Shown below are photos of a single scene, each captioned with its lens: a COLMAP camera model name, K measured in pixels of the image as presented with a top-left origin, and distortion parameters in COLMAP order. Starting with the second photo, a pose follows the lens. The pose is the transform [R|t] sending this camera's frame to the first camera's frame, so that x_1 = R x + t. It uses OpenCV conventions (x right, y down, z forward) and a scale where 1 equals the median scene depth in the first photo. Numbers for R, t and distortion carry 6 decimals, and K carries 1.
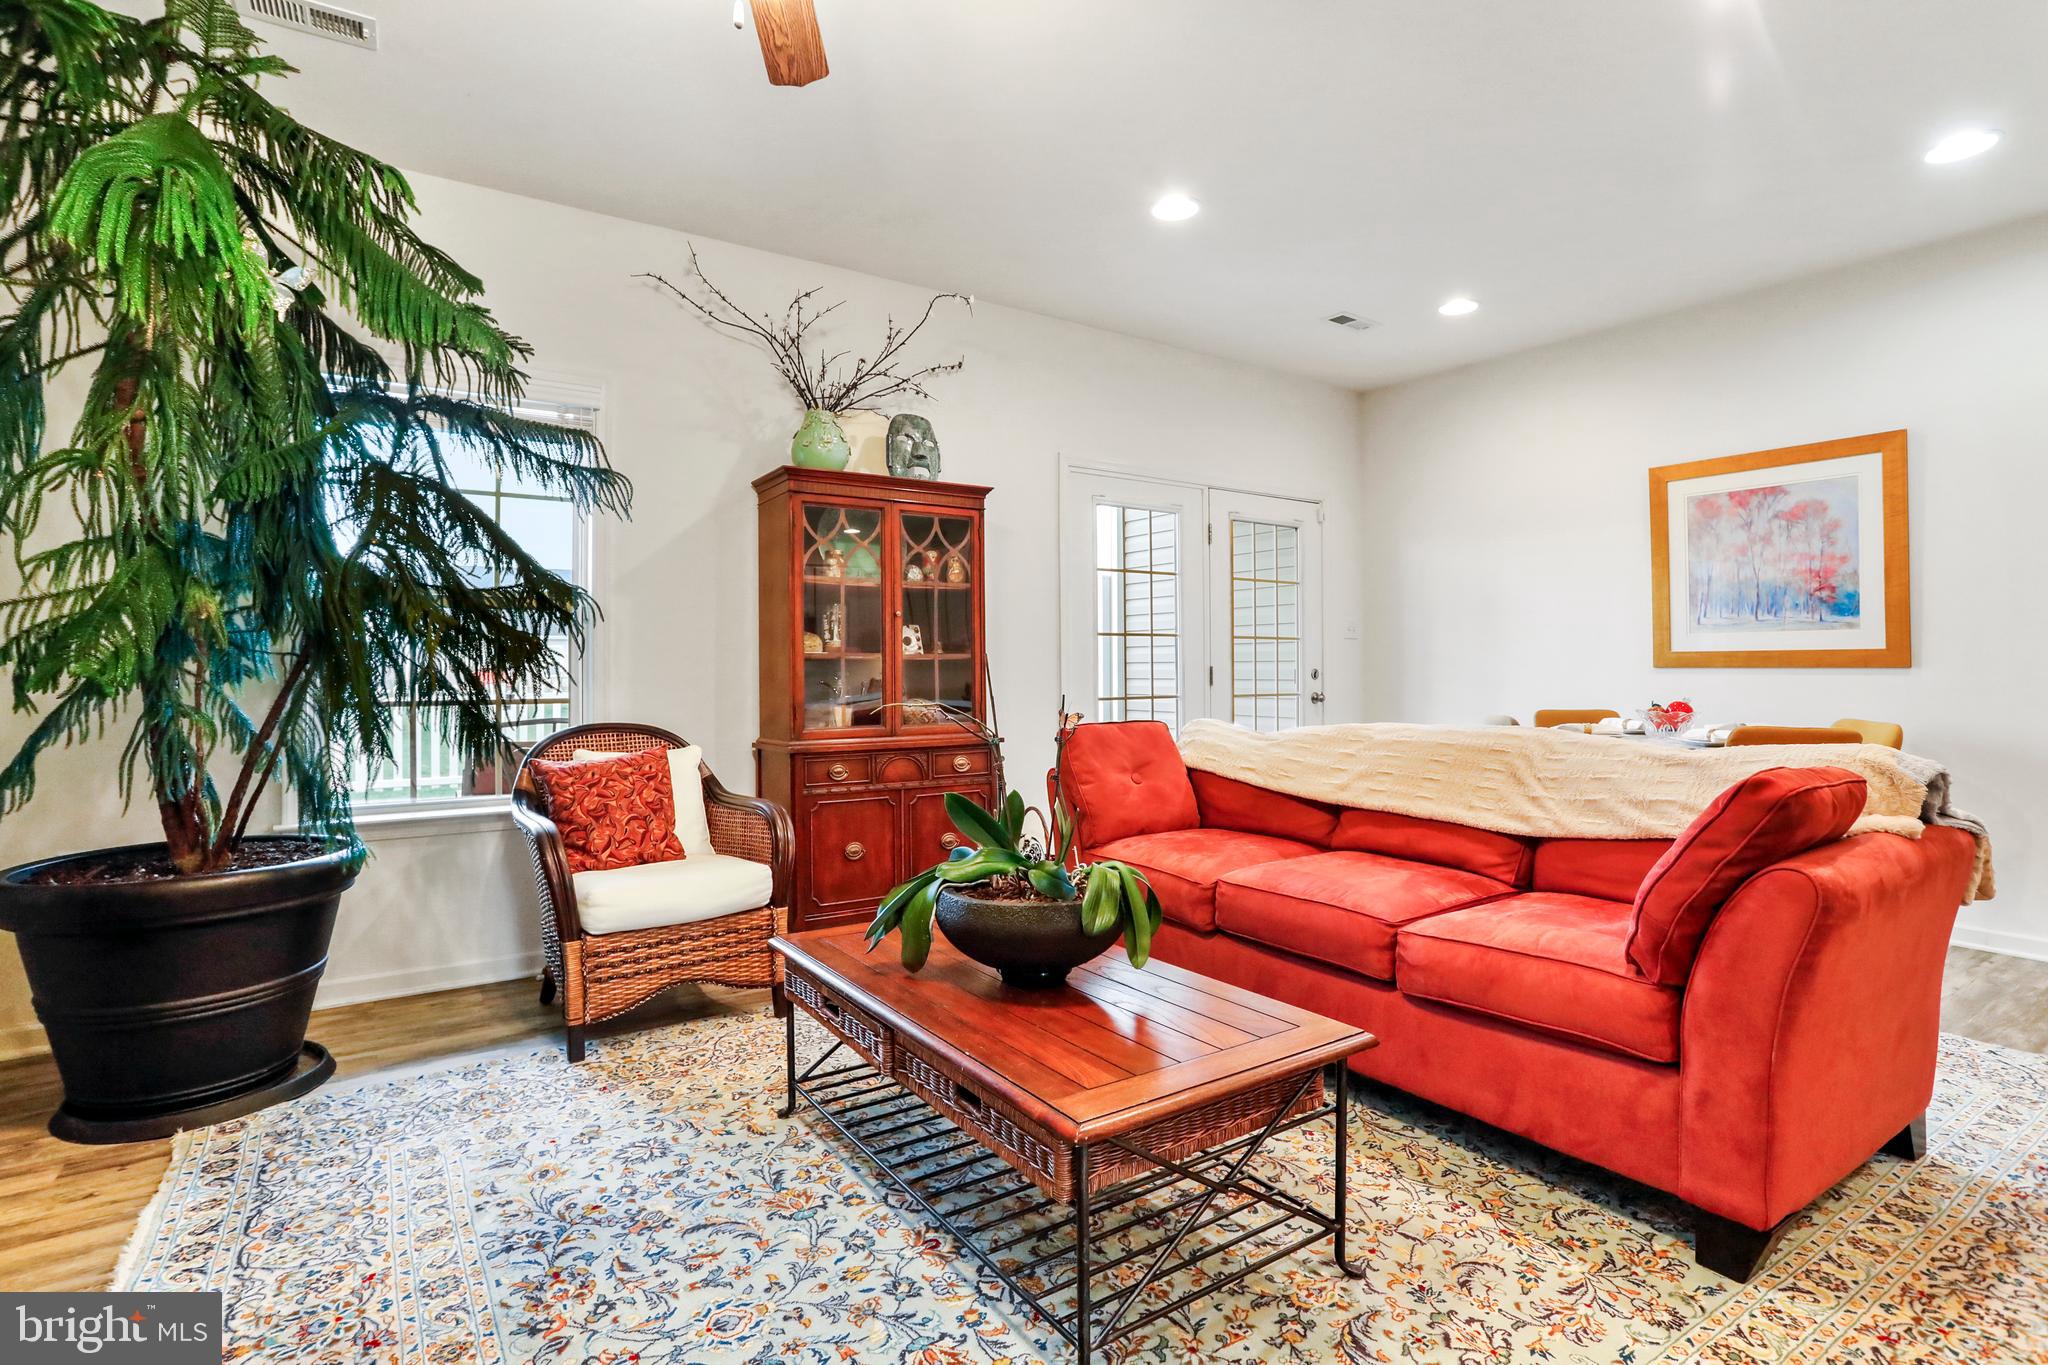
lens RADIAL K [[1015.0, 0, 1006.6], [0, 1015.0, 659.0], [0, 0, 1]] dist [-0.038340, 0.023770]
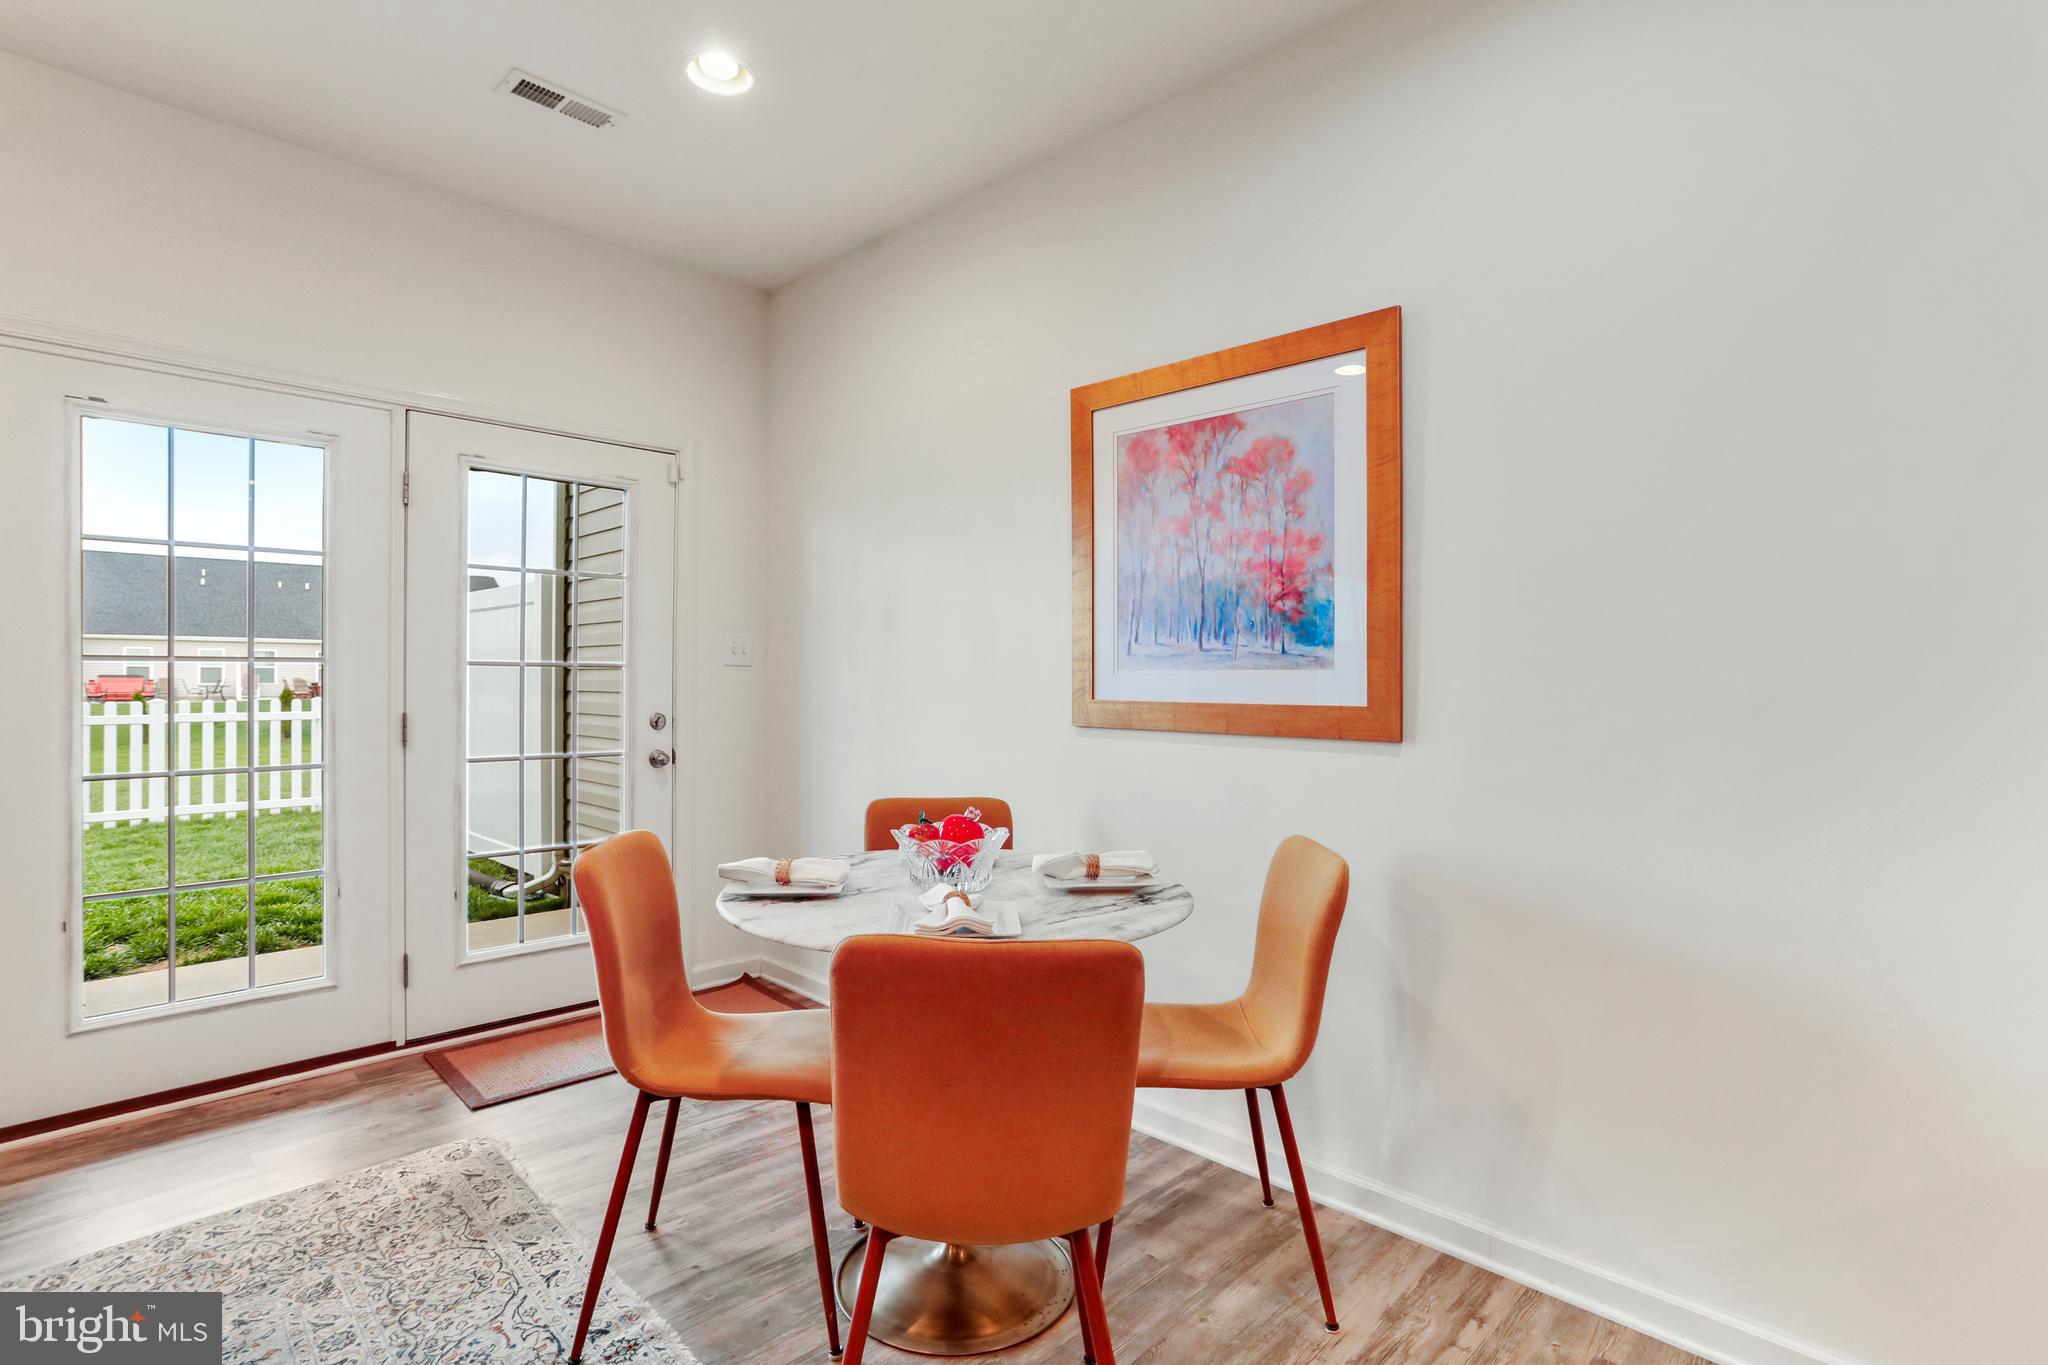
lens RADIAL K [[1015.0, 0, 1021.8], [0, 1015.0, 685.3], [0, 0, 1]] dist [-0.038340, 0.023770]
pose [[0.986445, 0.006344, 0.163968, 0.559926], [-0.009532, 0.999780, 0.018665, -0.028598], [-0.163813, -0.019975, 0.986289, 0.449911]]
